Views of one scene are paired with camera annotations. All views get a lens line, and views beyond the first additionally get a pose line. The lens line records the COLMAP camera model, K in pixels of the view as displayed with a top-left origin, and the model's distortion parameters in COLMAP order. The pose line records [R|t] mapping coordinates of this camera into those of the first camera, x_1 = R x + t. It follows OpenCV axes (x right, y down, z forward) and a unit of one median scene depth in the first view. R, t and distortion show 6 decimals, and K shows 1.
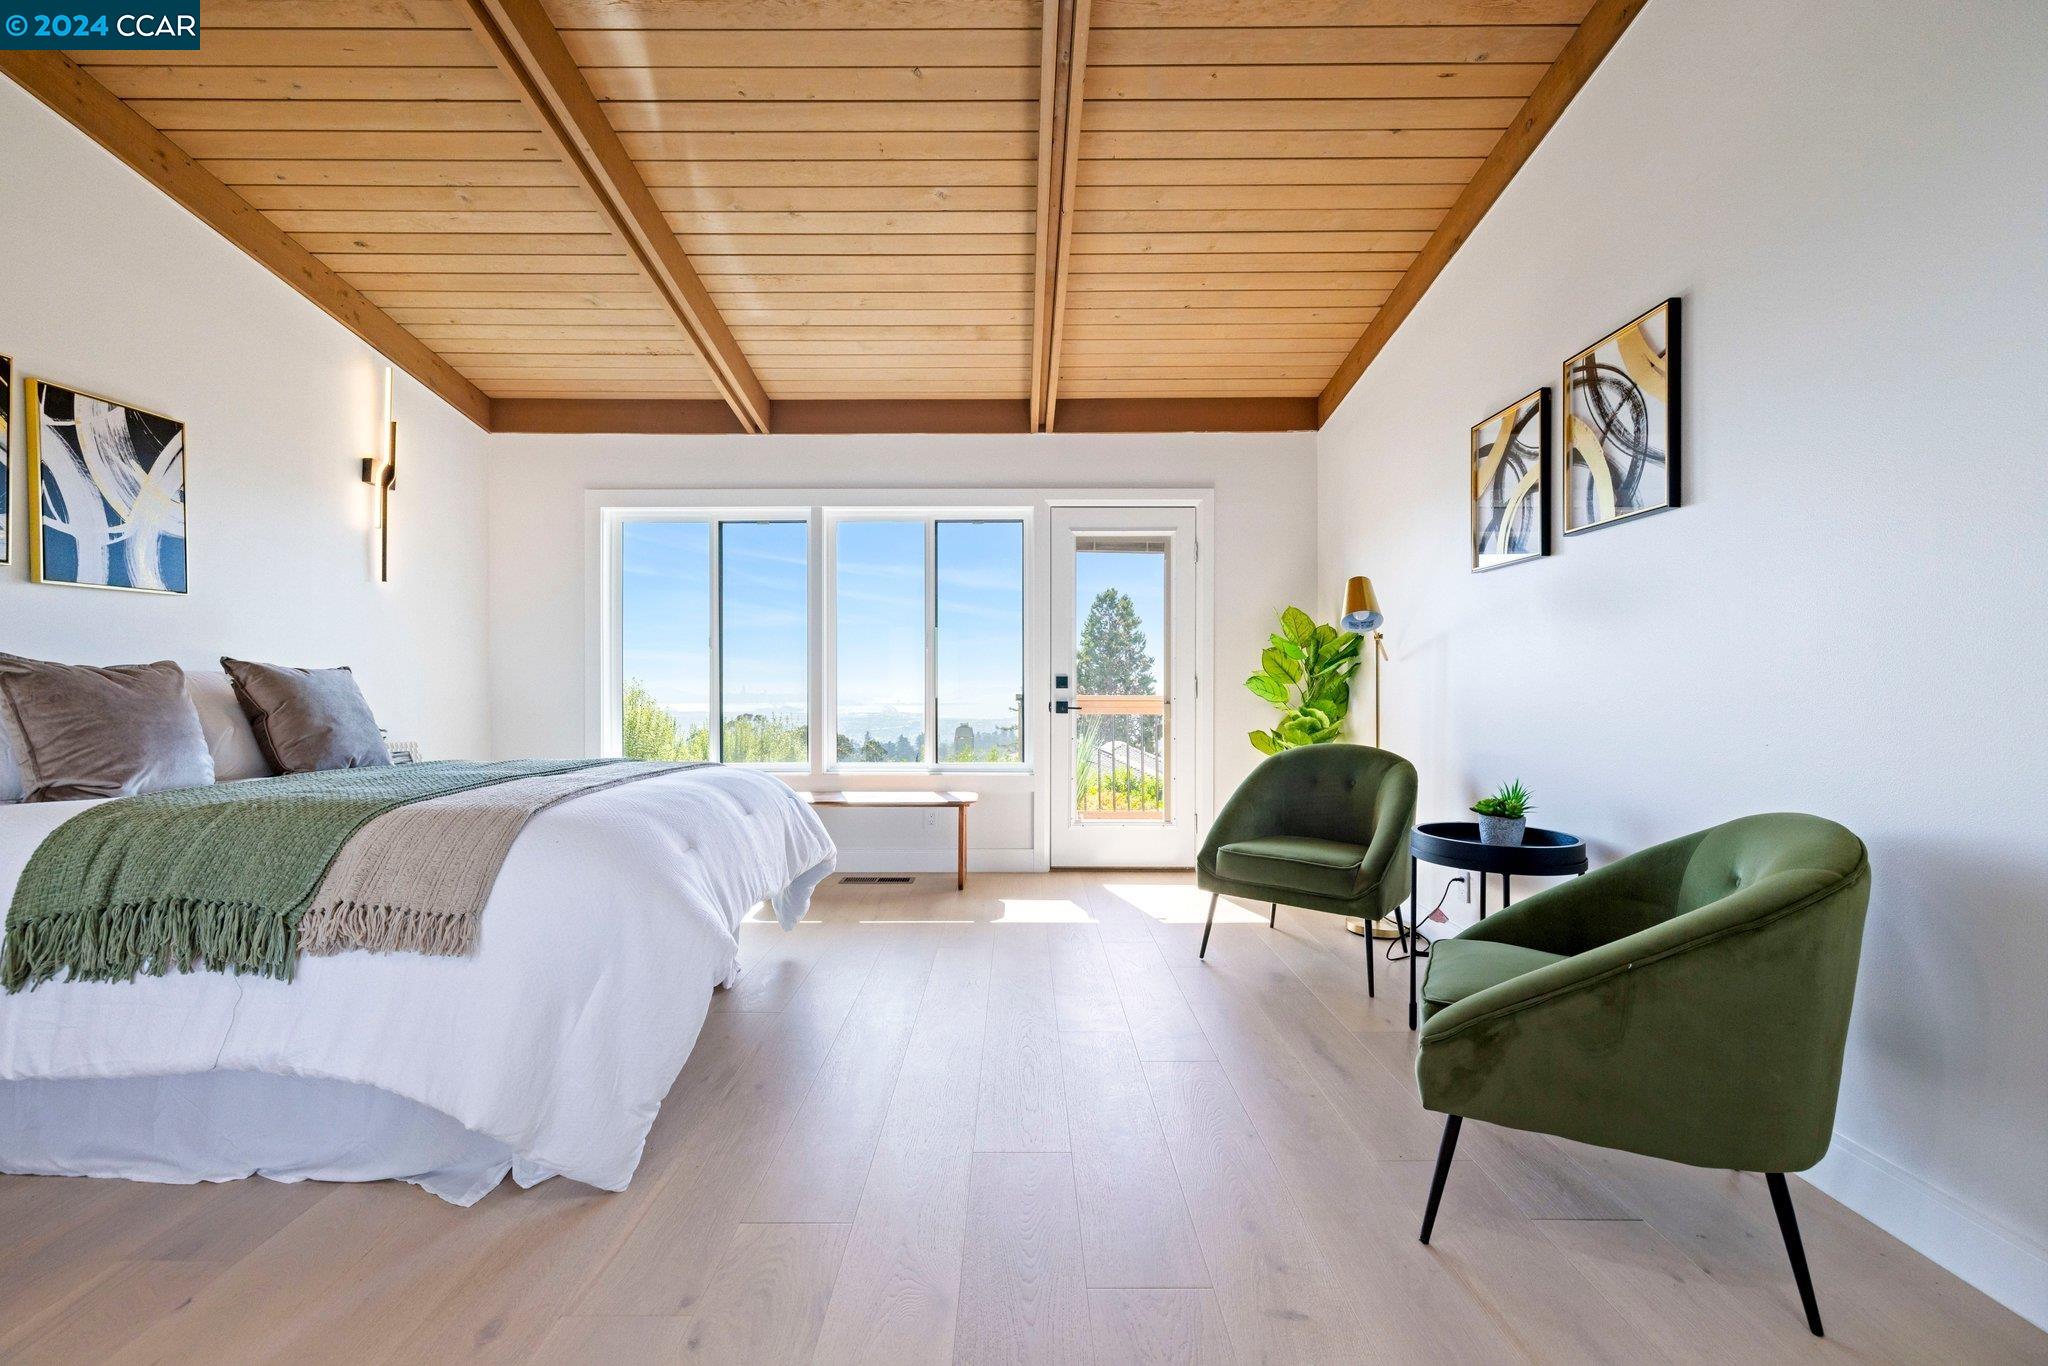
lens RADIAL K [[855.8, 0, 1020.6], [0, 855.8, 680.9], [0, 0, 1]] dist [0.000894, 0.000765]
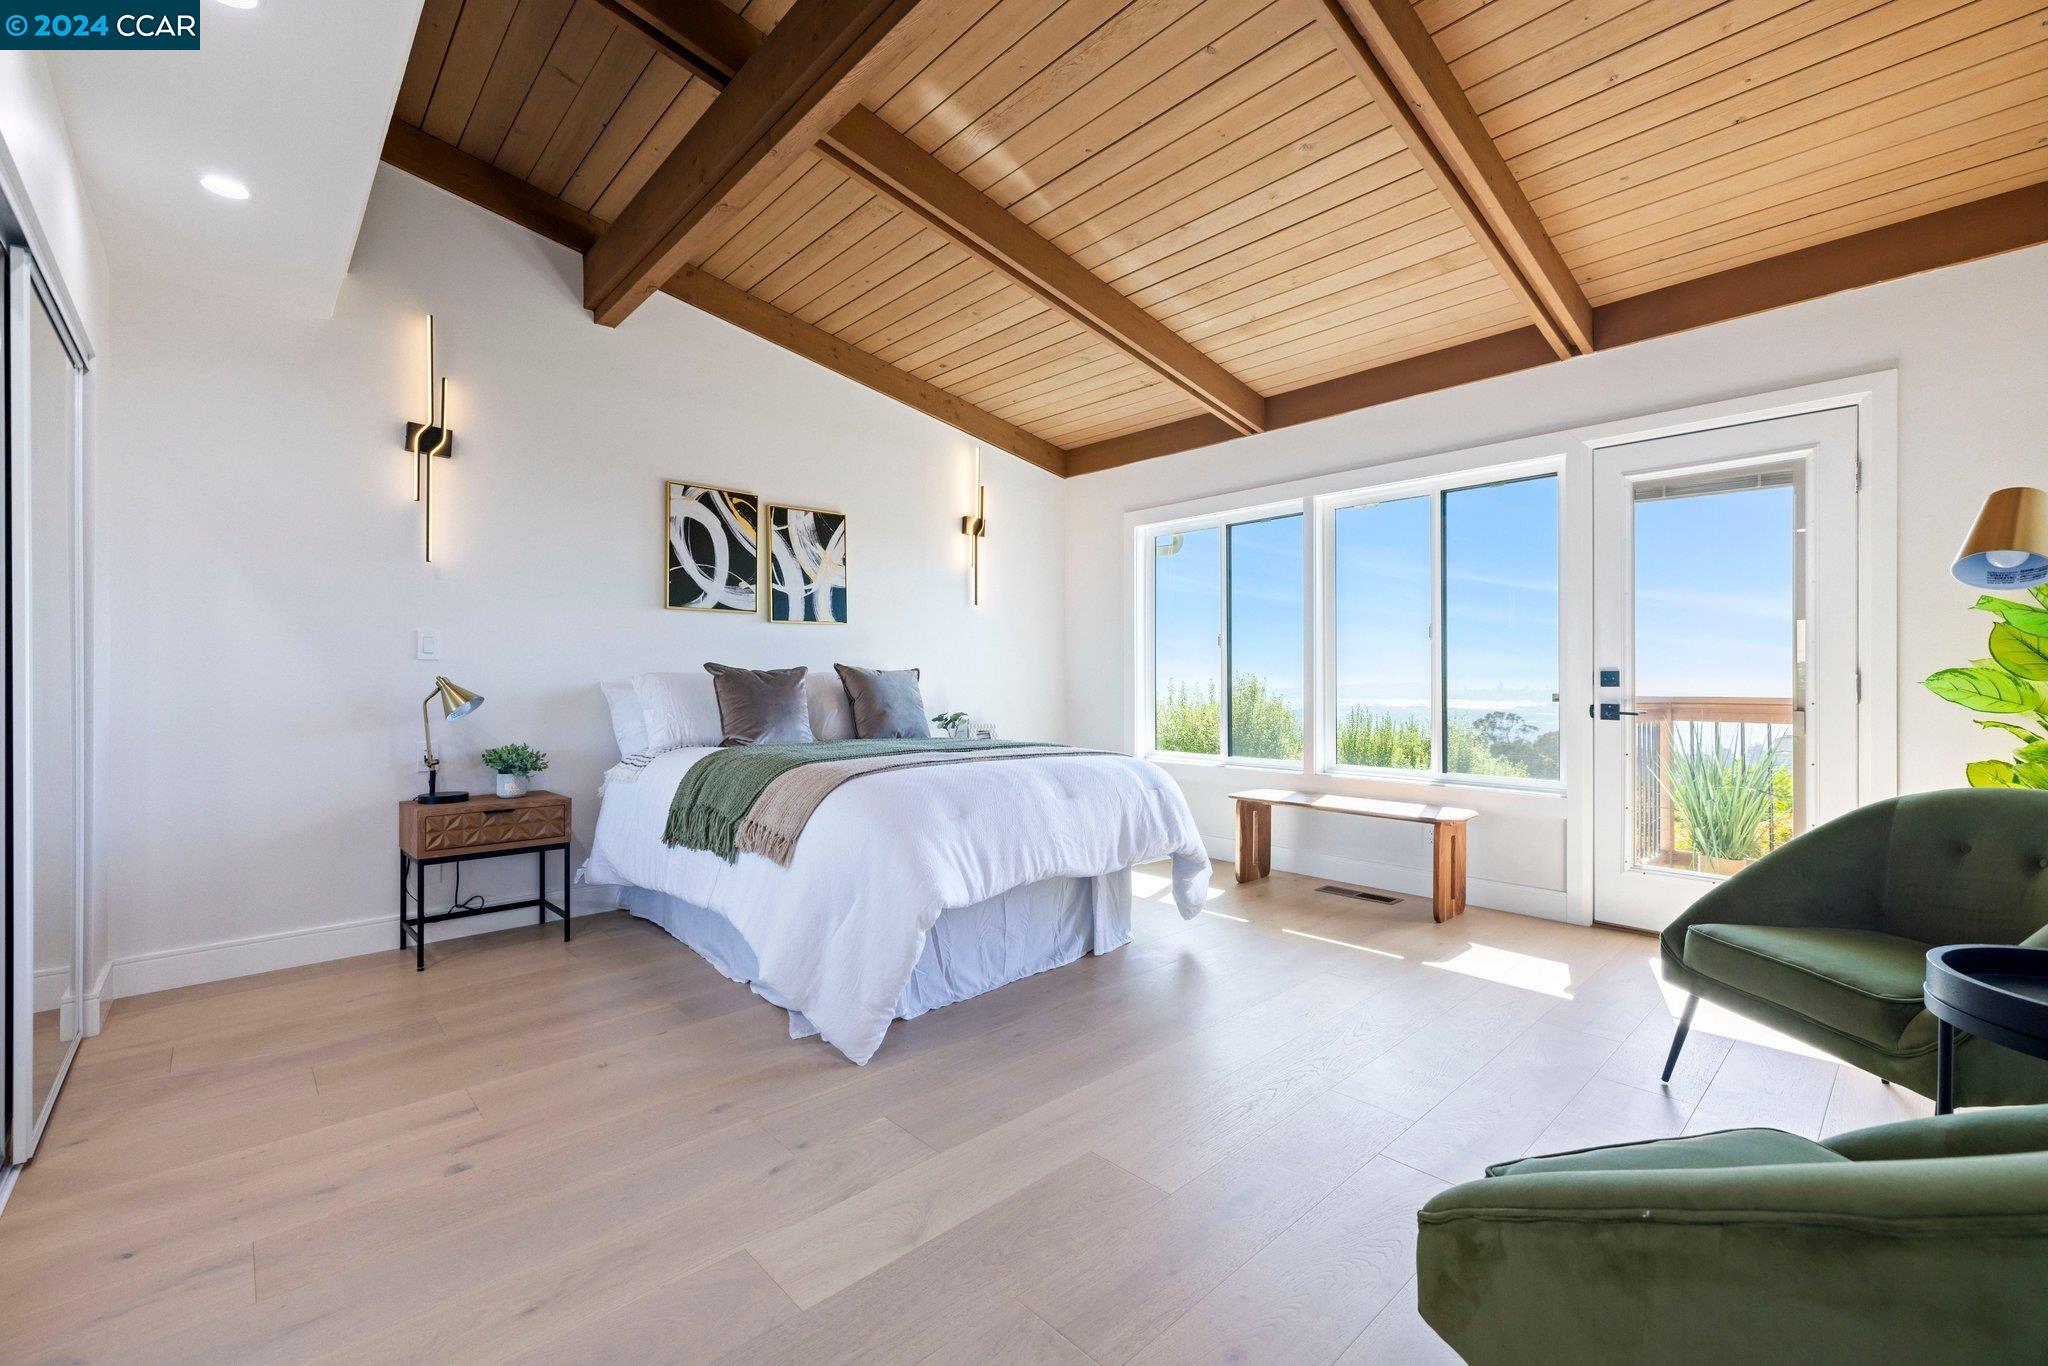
lens RADIAL K [[855.8, 0, 1011.2], [0, 855.8, 673.7], [0, 0, 1]] dist [0.000894, 0.000765]
pose [[0.678871, -0.004739, -0.734242, 0.344888], [0.002909, 0.999989, -0.003764, -0.002045], [0.734252, 0.000419, 0.678877, 0.140605]]
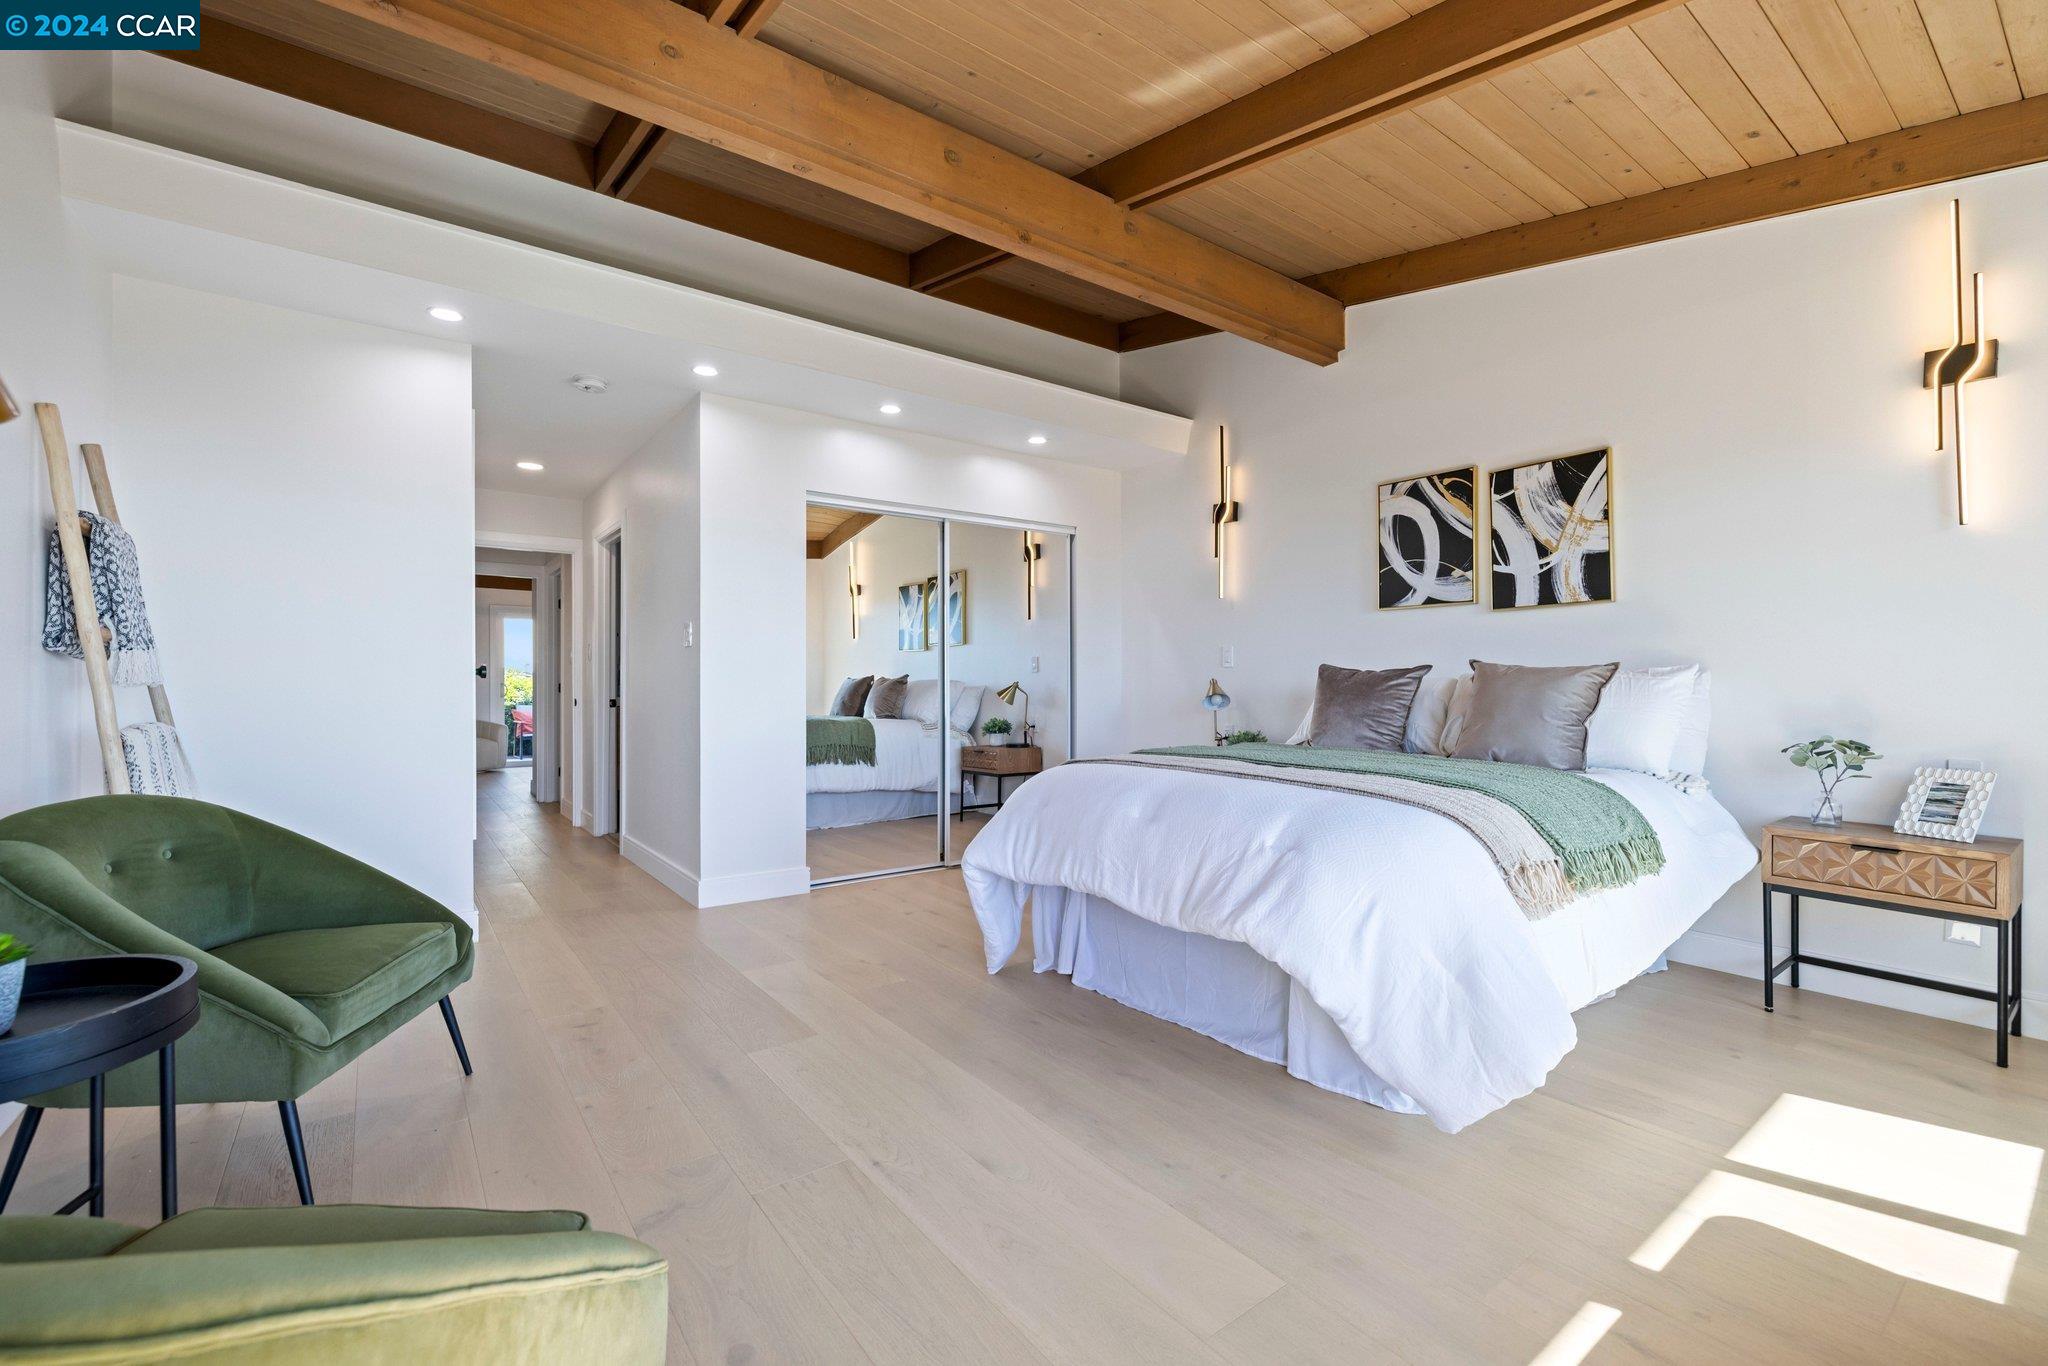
lens RADIAL K [[929.2, 0, 1024.4], [0, 929.2, 650.9], [0, 0, 1]] dist [0.046999, 0.000477]
pose [[-0.798844, -0.012830, -0.601401, 0.333354], [0.010540, 0.999320, -0.035320, -0.000799], [0.601446, -0.034554, -0.798166, 1.364368]]
